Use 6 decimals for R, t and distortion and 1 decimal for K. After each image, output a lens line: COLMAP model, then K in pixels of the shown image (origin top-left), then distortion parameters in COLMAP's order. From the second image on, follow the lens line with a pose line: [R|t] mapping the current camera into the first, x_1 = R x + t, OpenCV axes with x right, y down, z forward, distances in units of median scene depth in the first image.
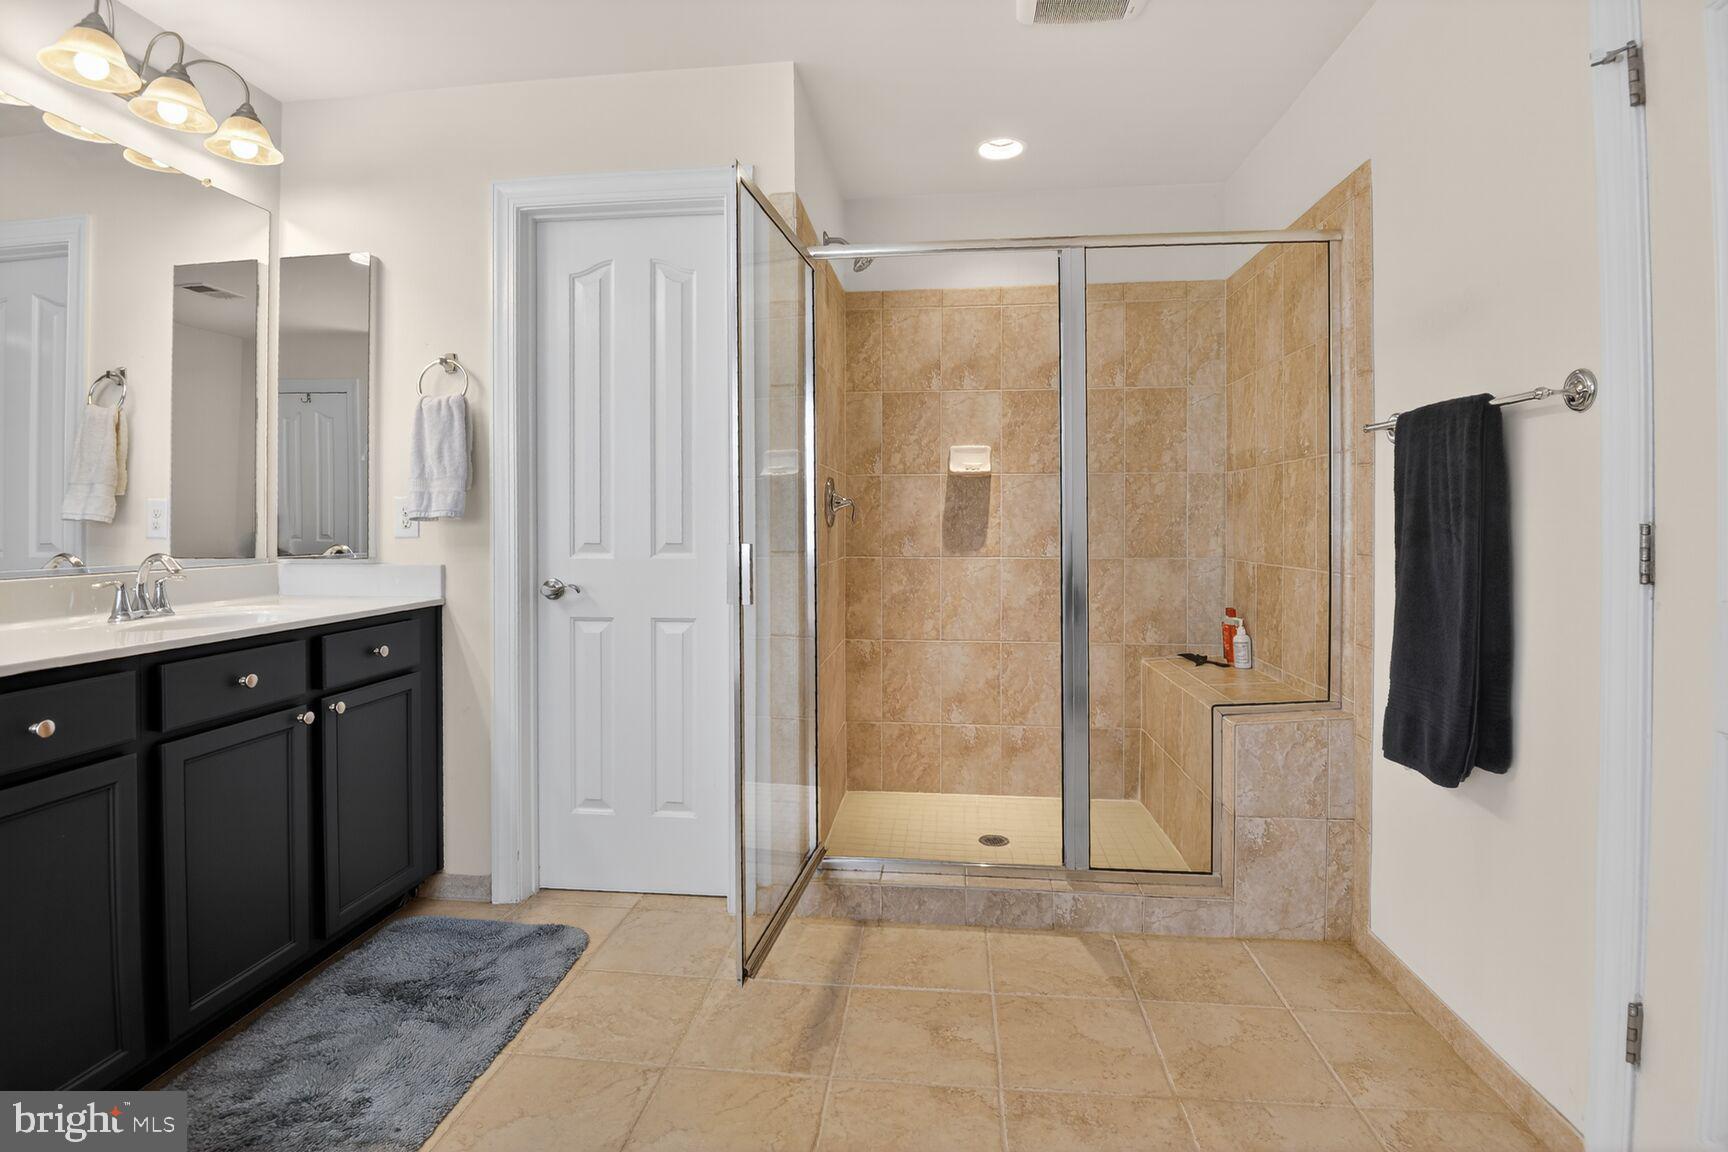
lens RADIAL K [[839.5, 0, 847.9], [0, 839.5, 522.2], [0, 0, 1]] dist [-0.002303, -0.024245]
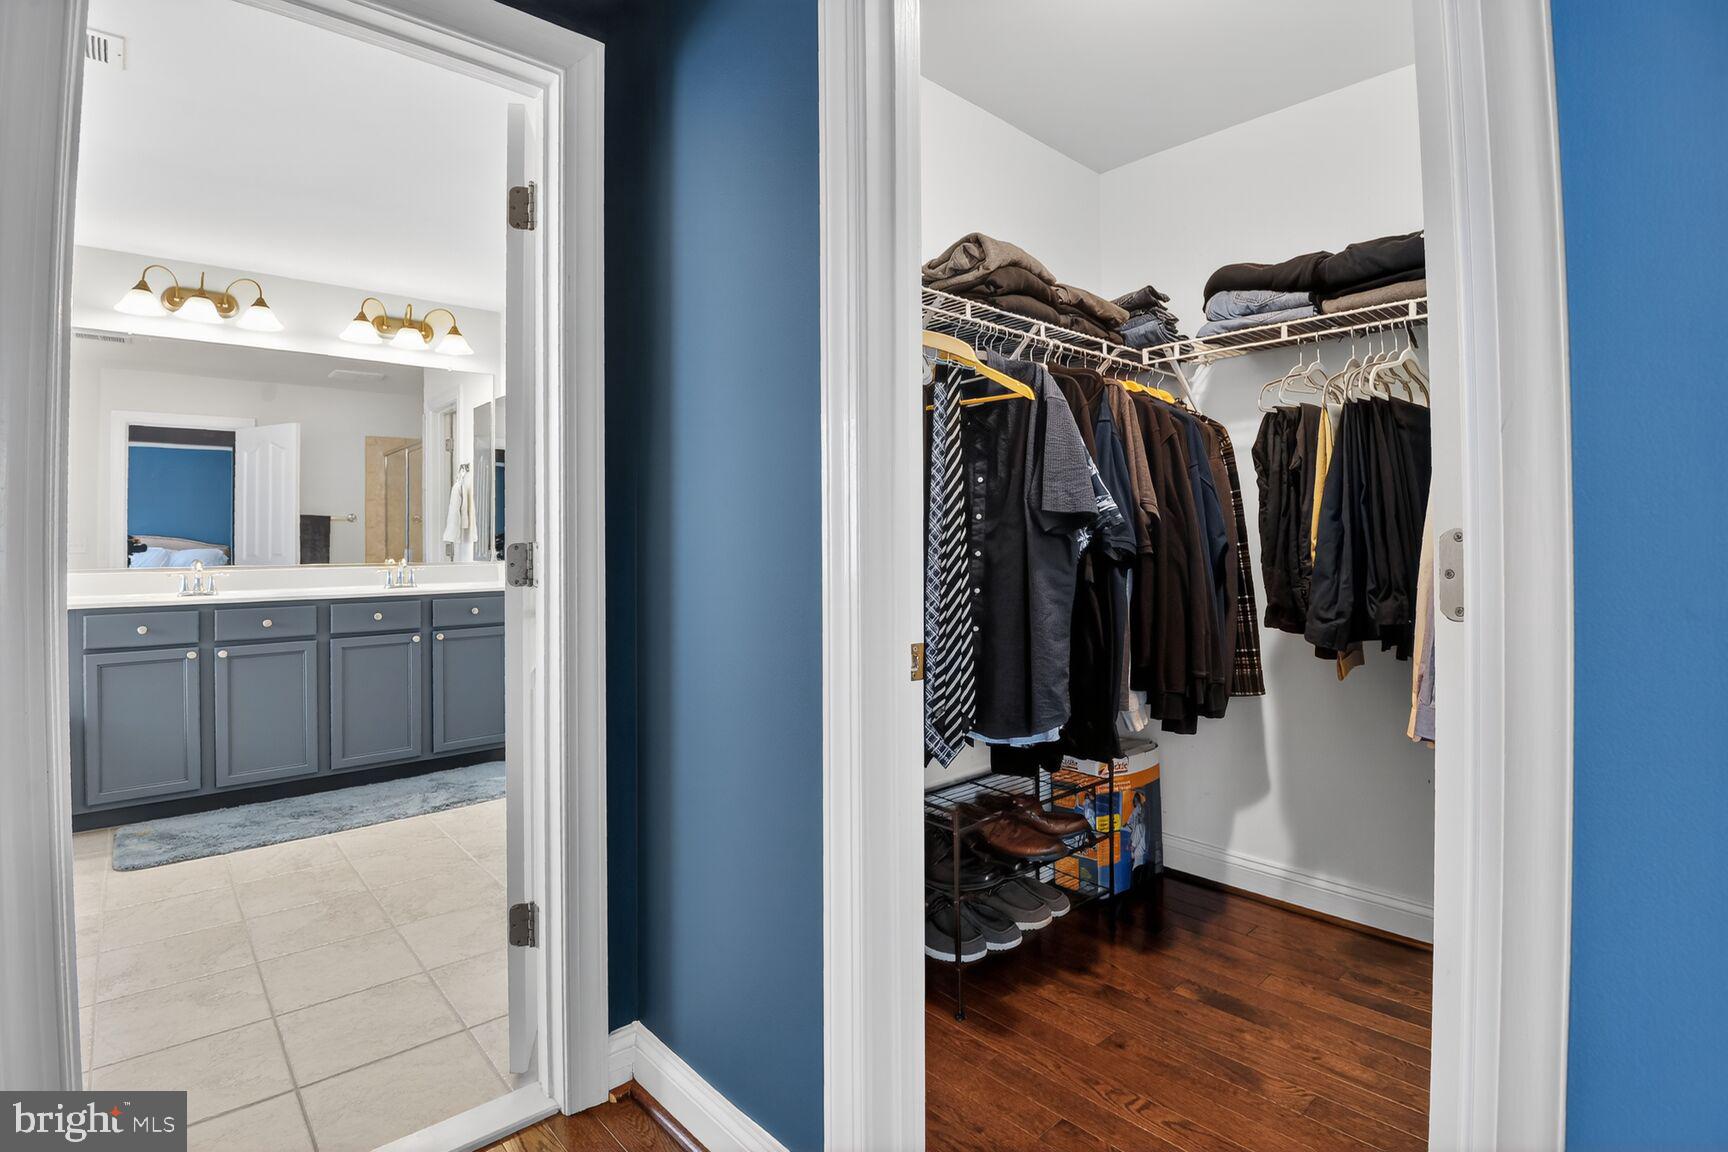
lens RADIAL K [[839.5, 0, 847.9], [0, 839.5, 522.2], [0, 0, 1]] dist [-0.002303, -0.024245]
pose [[0.729752, -0.020322, -0.683409, 1.151368], [0.002836, 0.999640, -0.026697, 0.007083], [0.683706, 0.017544, 0.729547, 0.185097]]
